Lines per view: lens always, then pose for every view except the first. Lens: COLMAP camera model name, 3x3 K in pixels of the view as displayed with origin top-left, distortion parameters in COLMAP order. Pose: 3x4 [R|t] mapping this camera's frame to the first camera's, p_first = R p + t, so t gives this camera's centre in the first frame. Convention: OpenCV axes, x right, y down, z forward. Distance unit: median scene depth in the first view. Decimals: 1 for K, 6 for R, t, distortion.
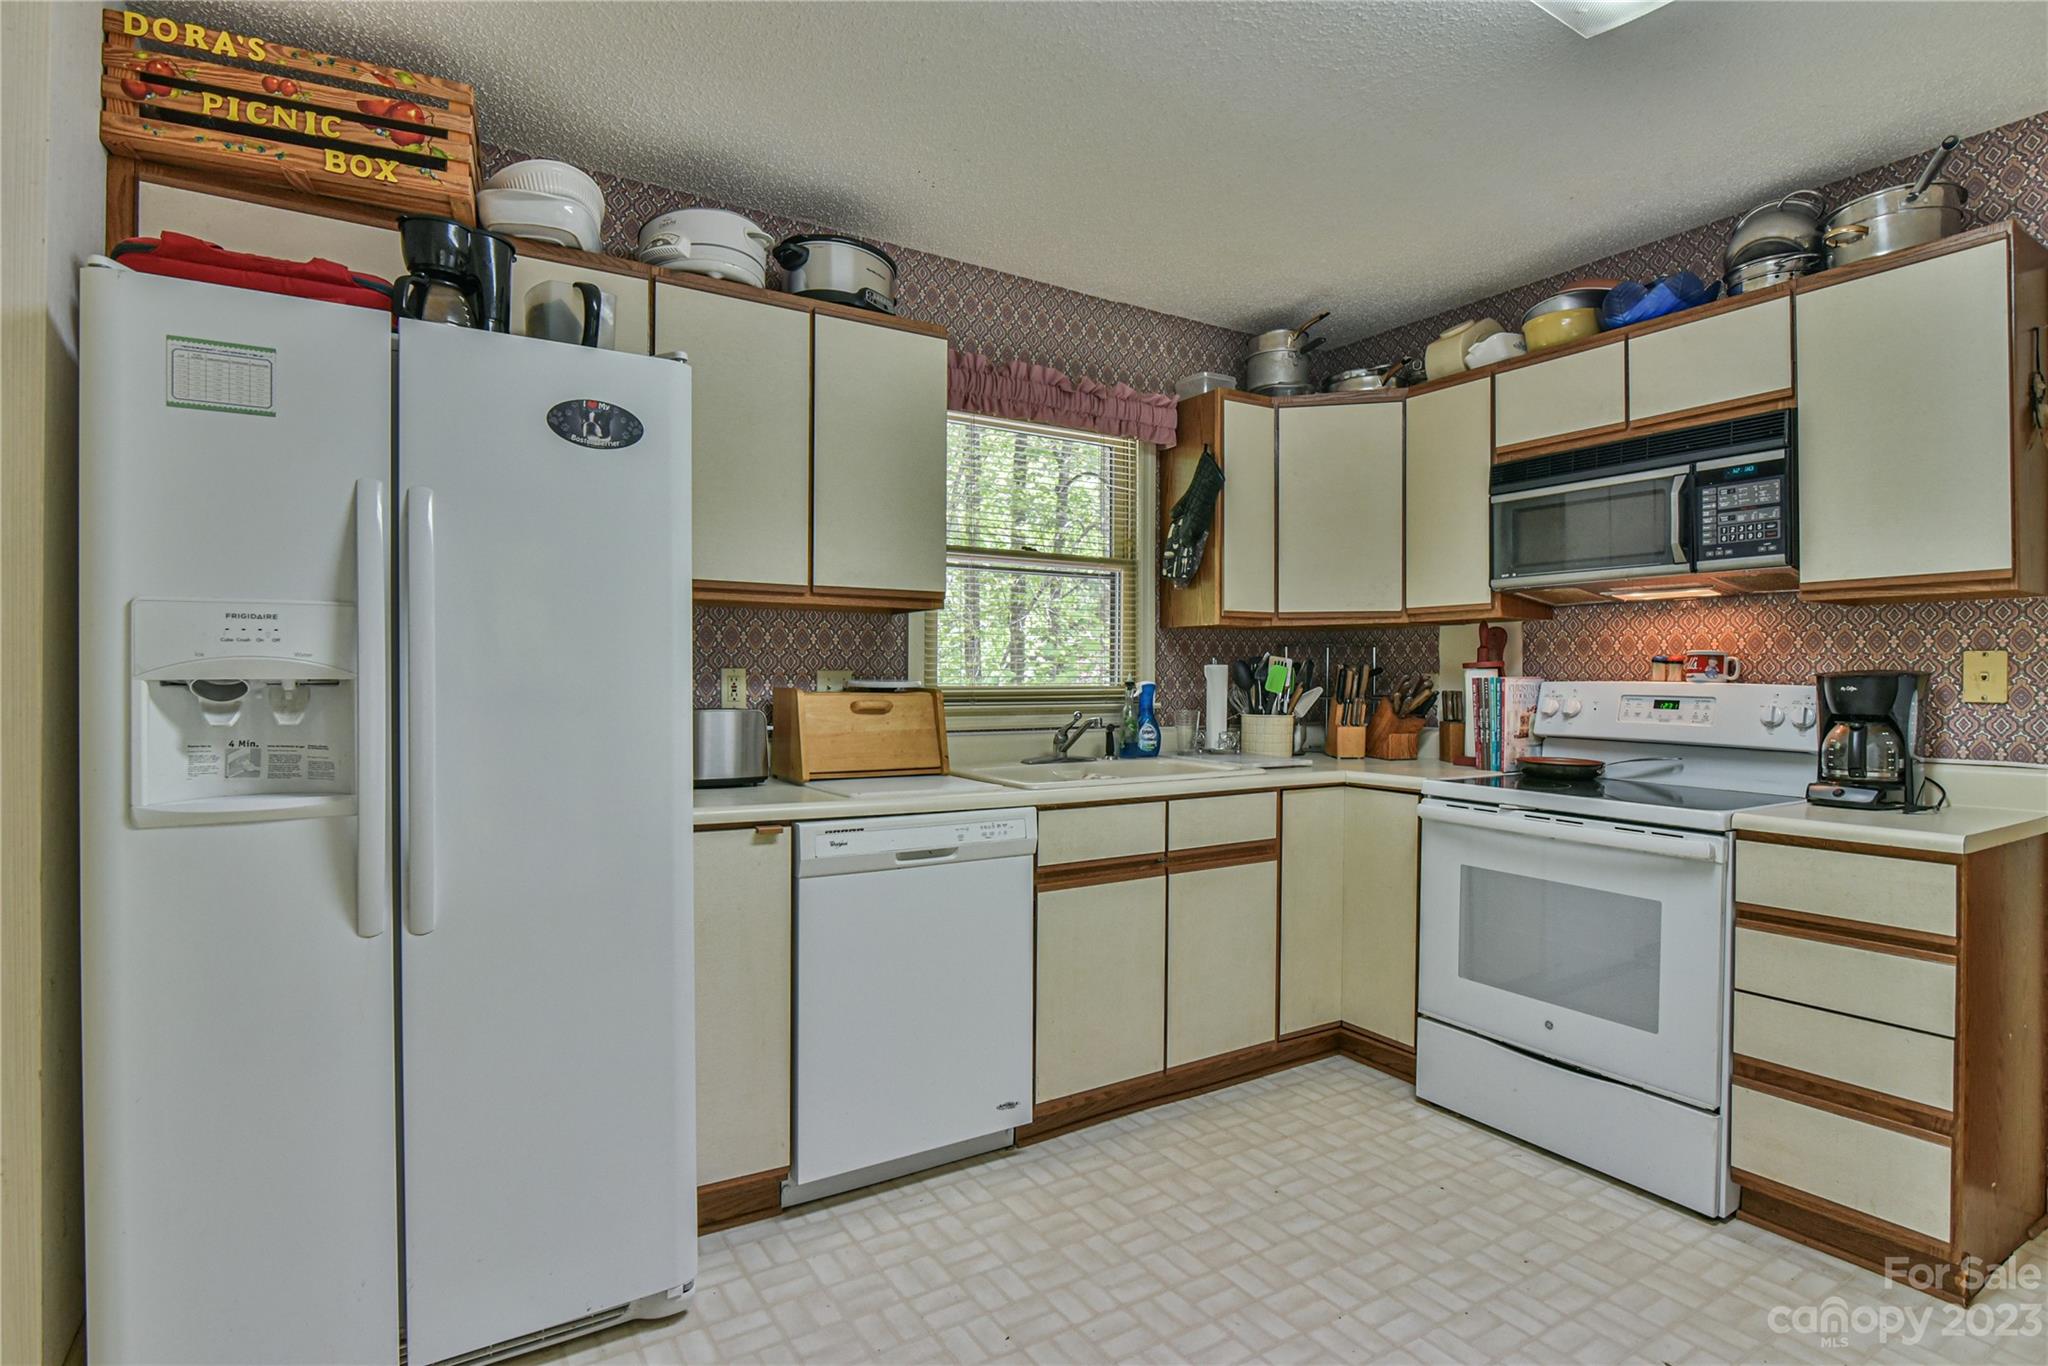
lens RADIAL K [[1007.8, 0, 1024.0], [0, 1007.8, 683.0], [0, 0, 1]] dist [-0.016438, 0.000066]
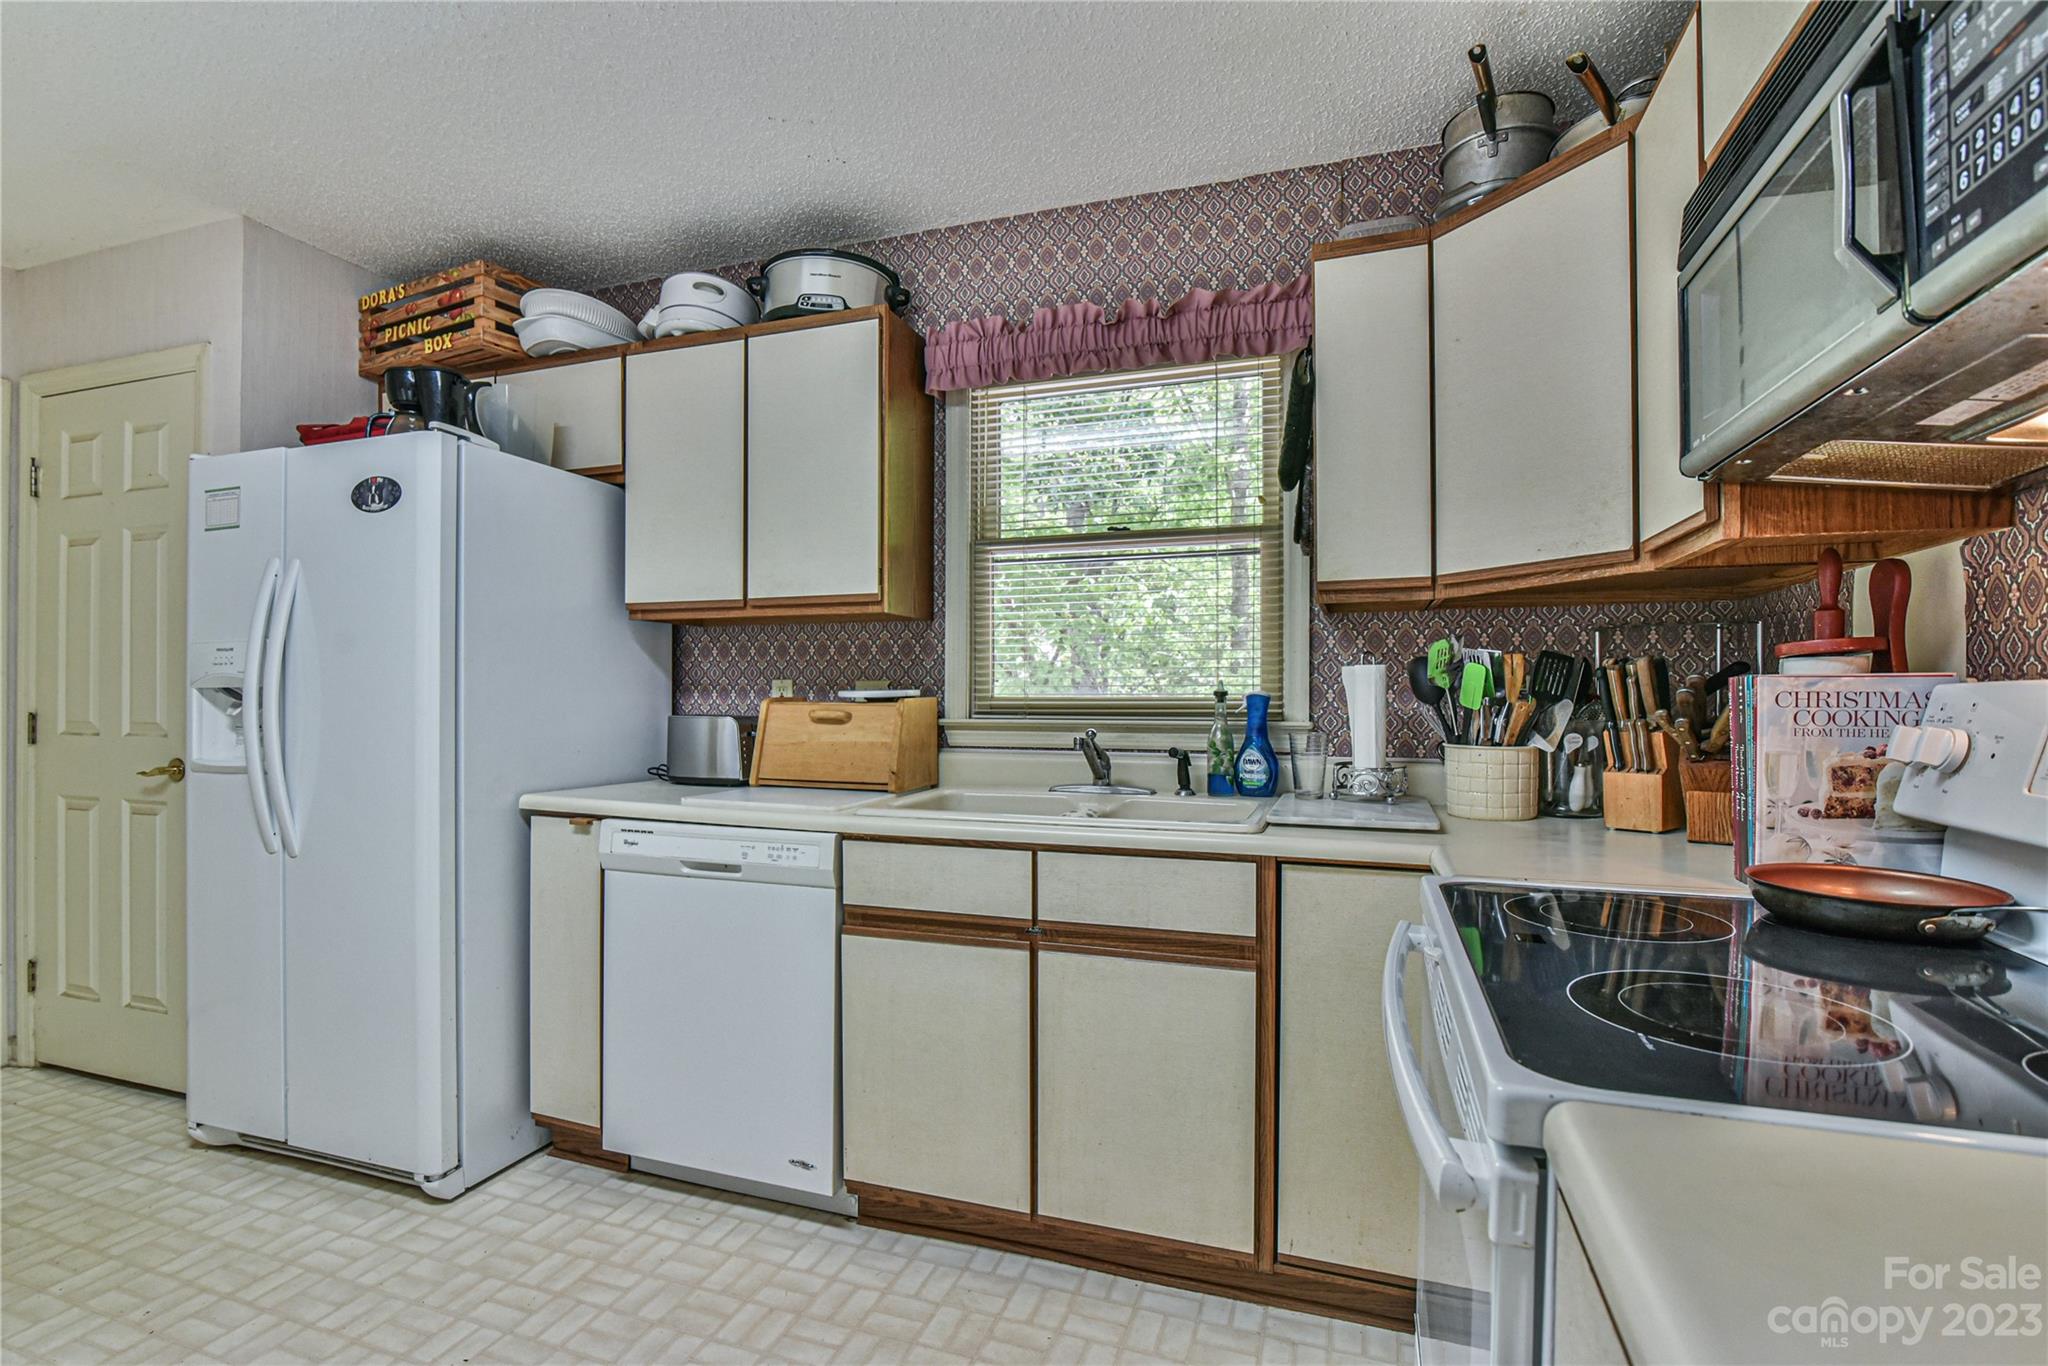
lens RADIAL K [[945.0, 0, 1028.0], [0, 945.0, 702.3], [0, 0, 1]] dist [-0.017962, 0.000226]
pose [[0.625280, 0.003091, -0.780395, 0.647273], [-0.003611, 0.999993, 0.001067, 0.007533], [0.780392, 0.002151, 0.625286, 0.540559]]
